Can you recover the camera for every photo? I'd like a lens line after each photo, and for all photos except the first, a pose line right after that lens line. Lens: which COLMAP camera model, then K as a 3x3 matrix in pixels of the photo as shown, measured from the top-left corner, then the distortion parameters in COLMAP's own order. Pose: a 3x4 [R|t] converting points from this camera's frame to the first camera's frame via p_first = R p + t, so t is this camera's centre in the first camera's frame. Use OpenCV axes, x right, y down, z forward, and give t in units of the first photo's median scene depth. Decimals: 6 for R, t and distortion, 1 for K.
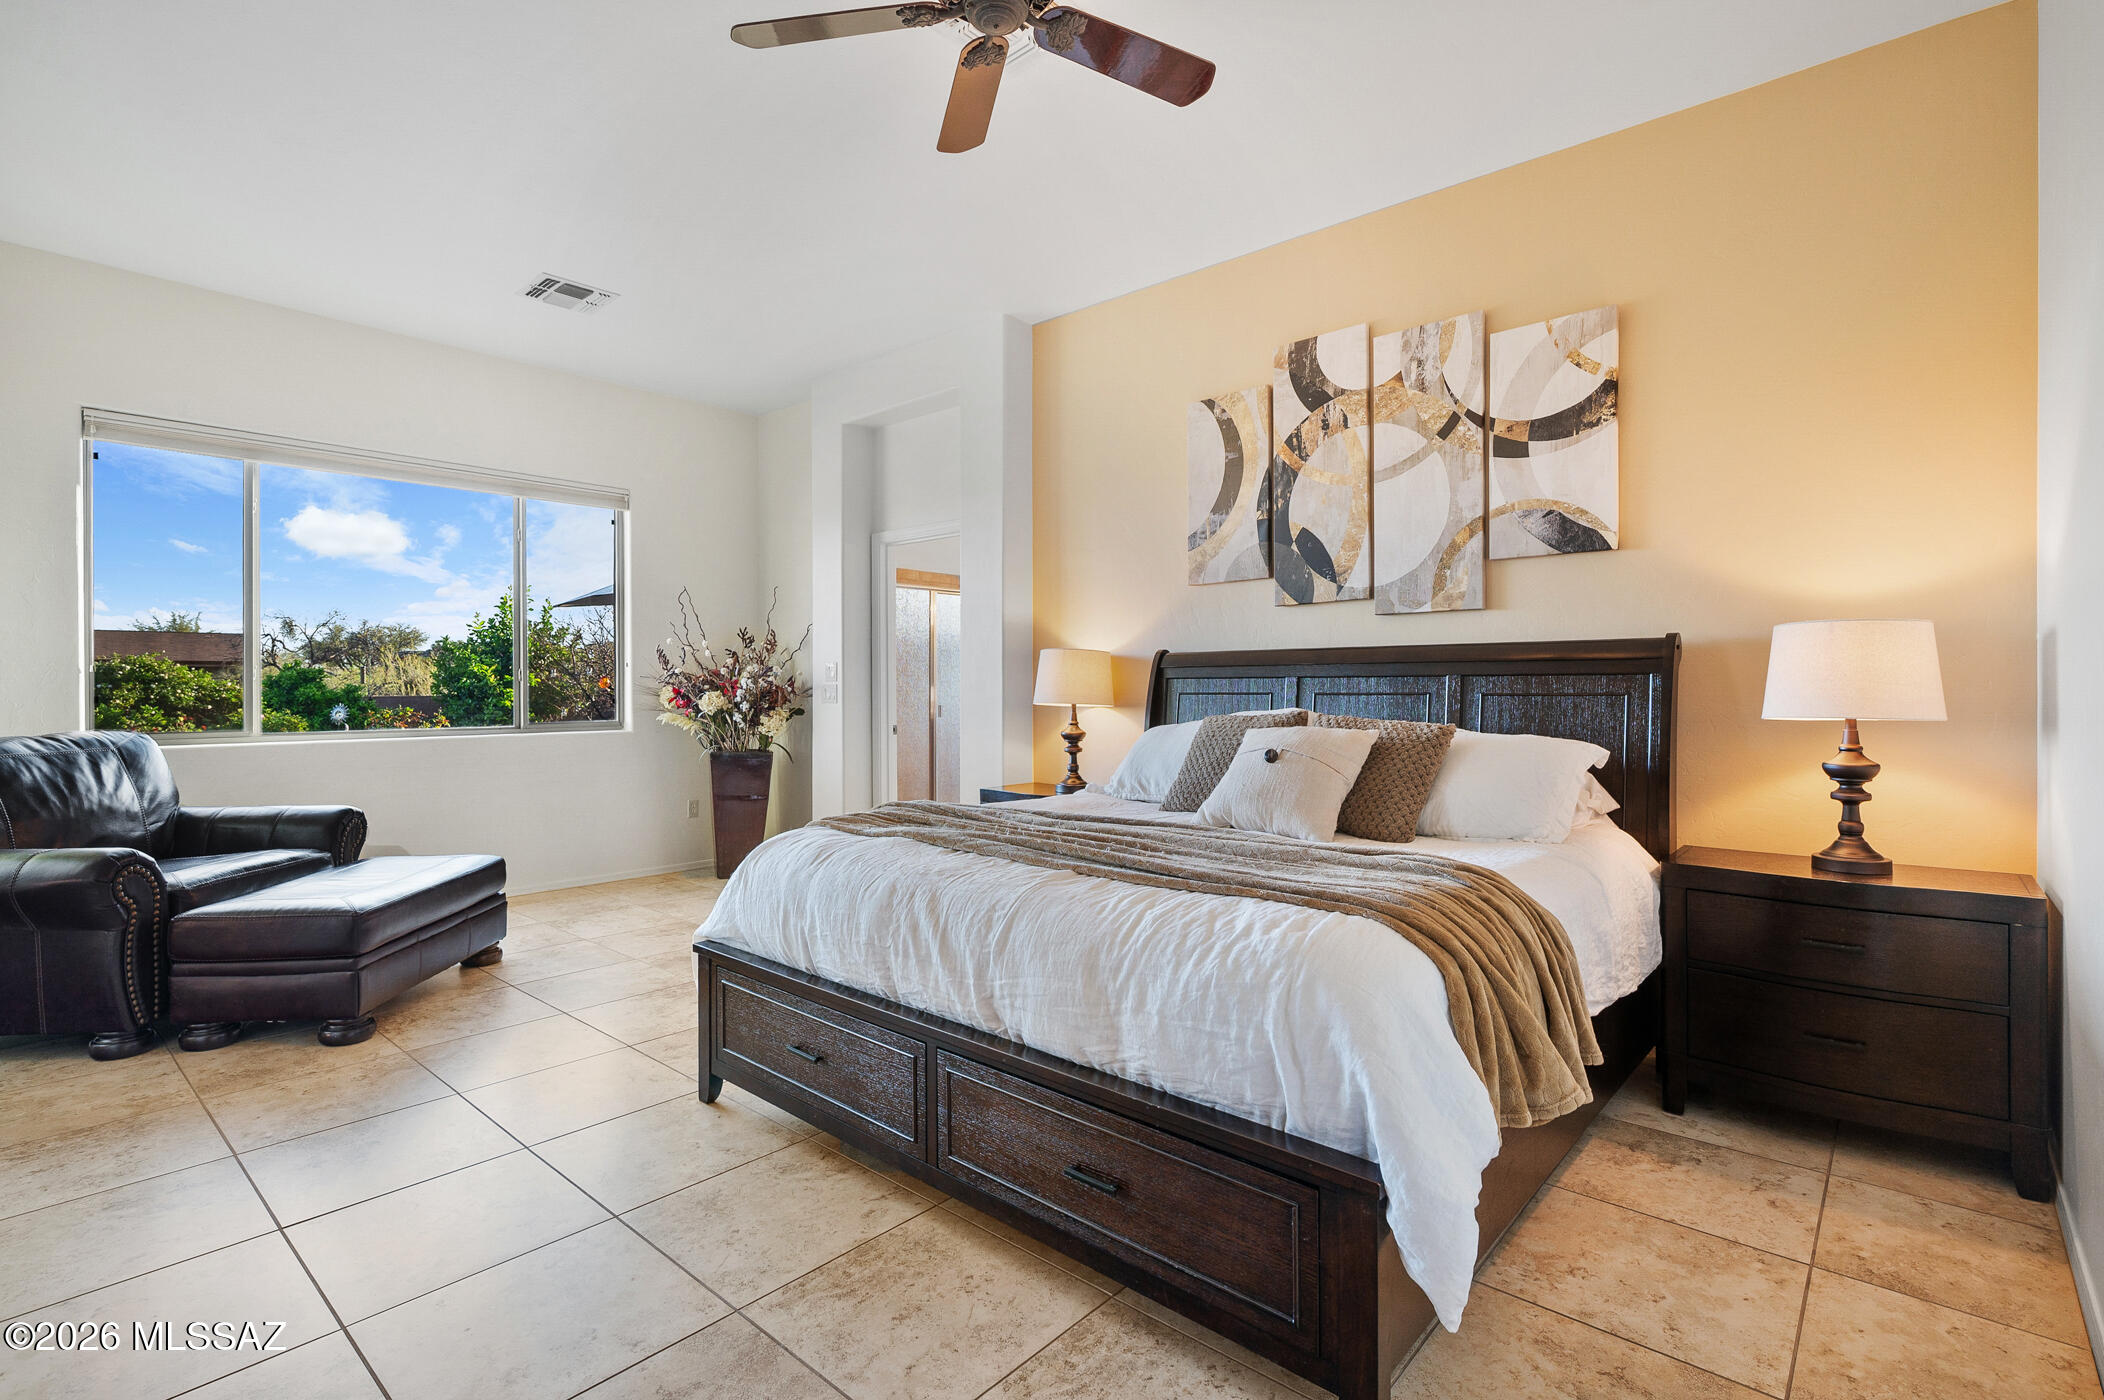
lens RADIAL K [[977.3, 0, 1046.9], [0, 977.3, 687.4], [0, 0, 1]] dist [0.004757, -0.000964]
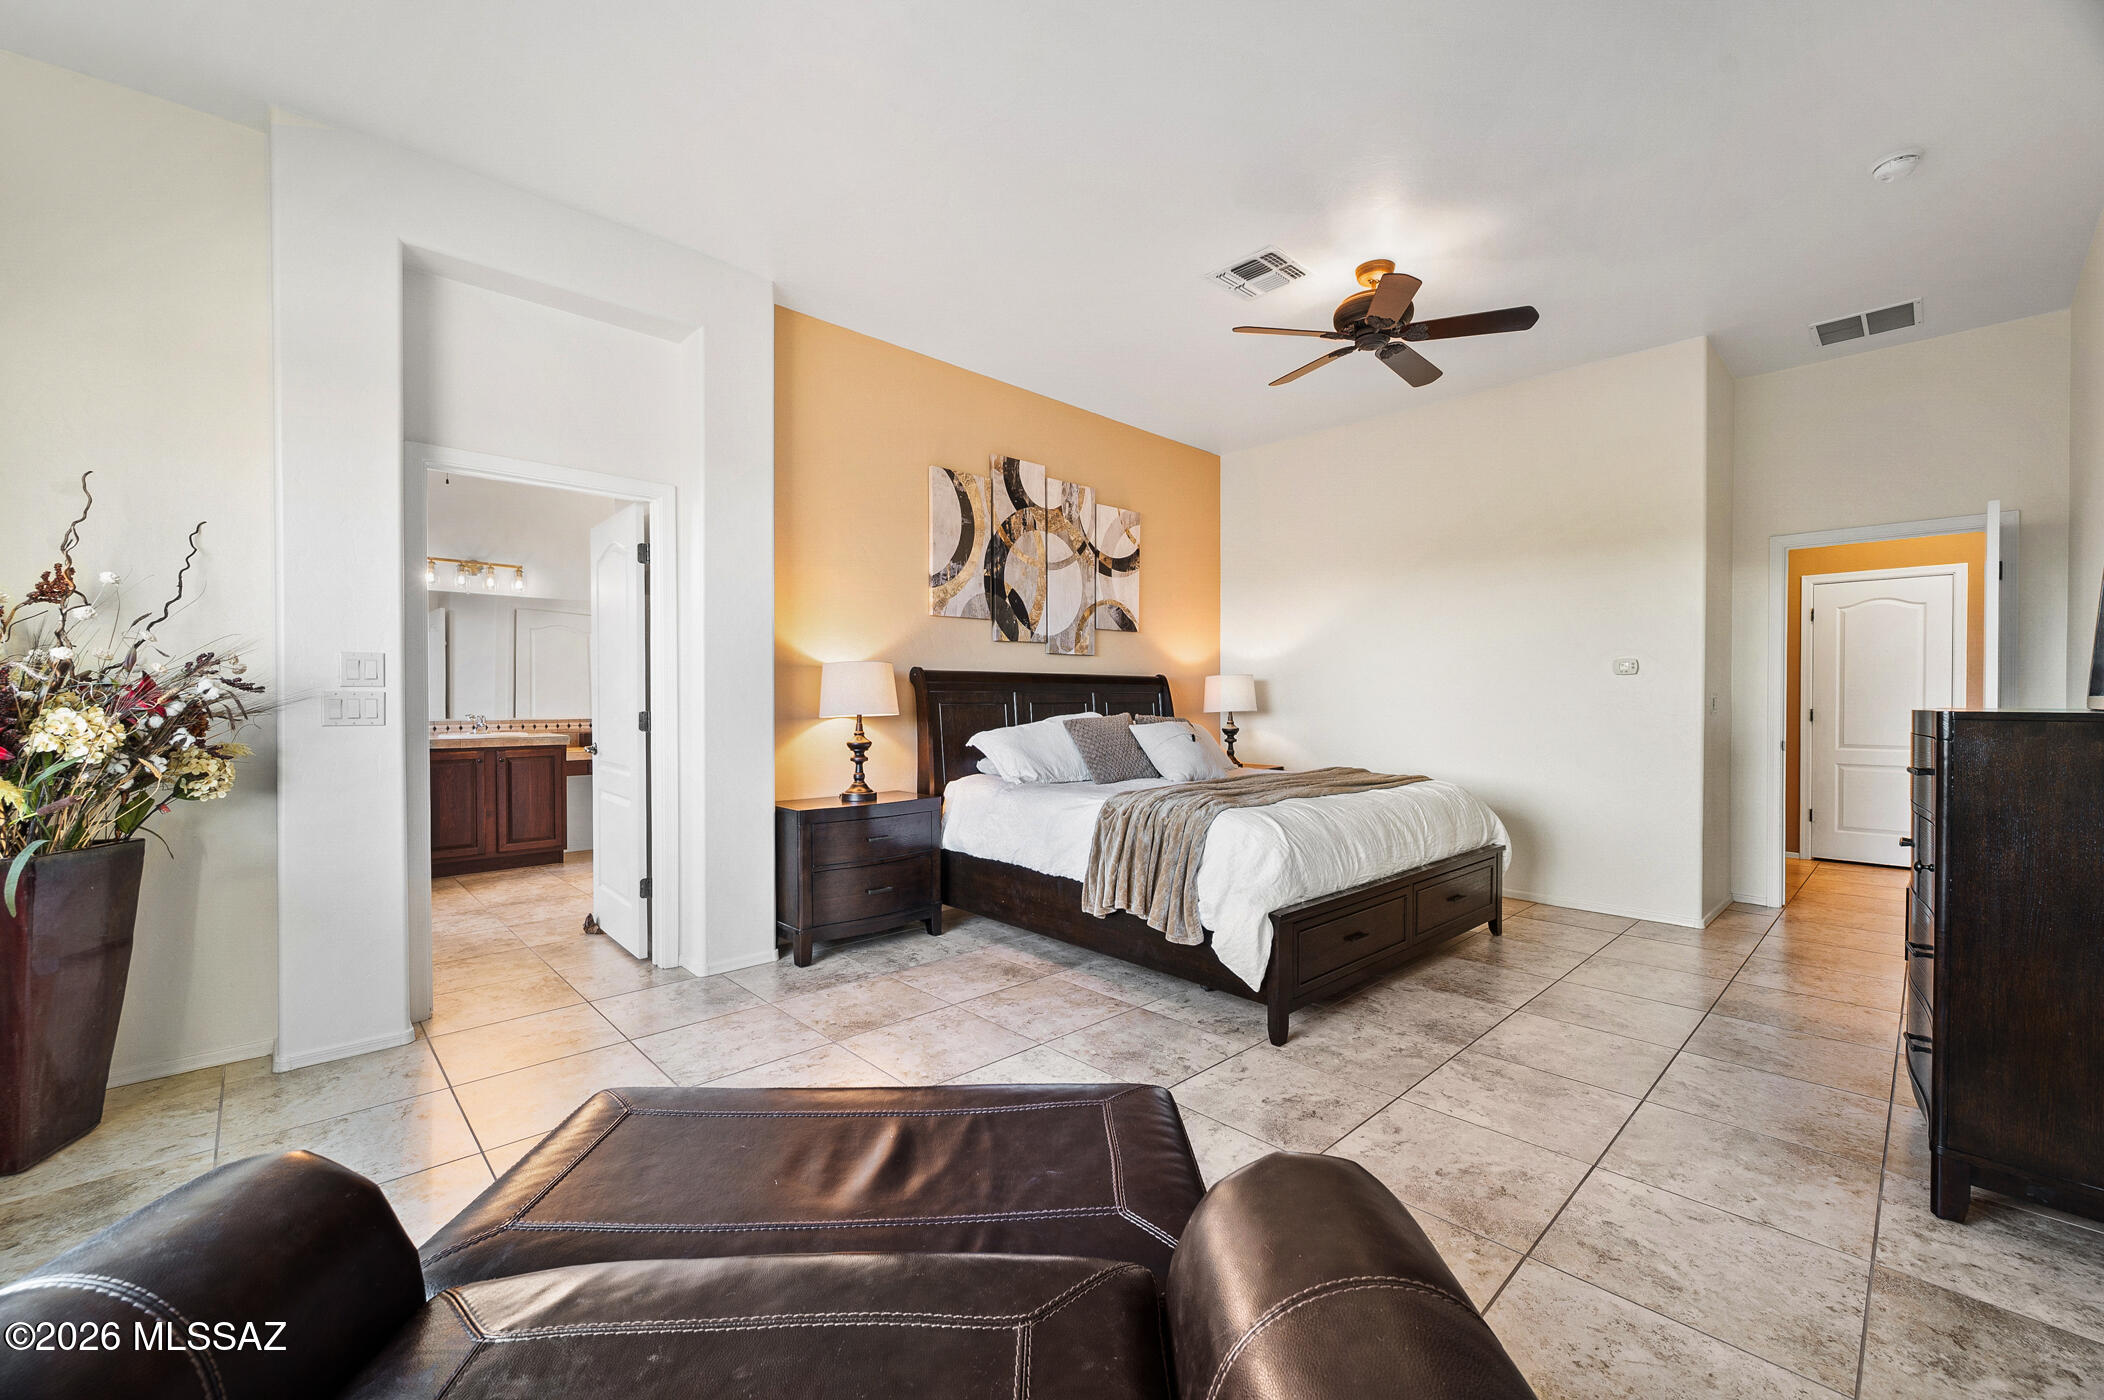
lens RADIAL K [[845.3, 0, 1046.0], [0, 845.3, 708.9], [0, 0, 1]] dist [0.001204, 0.000158]
pose [[0.085199, -0.016952, 0.996220, -0.996095], [-0.005473, 0.999832, 0.017481, -0.007224], [-0.996349, -0.006942, 0.085092, 0.851708]]
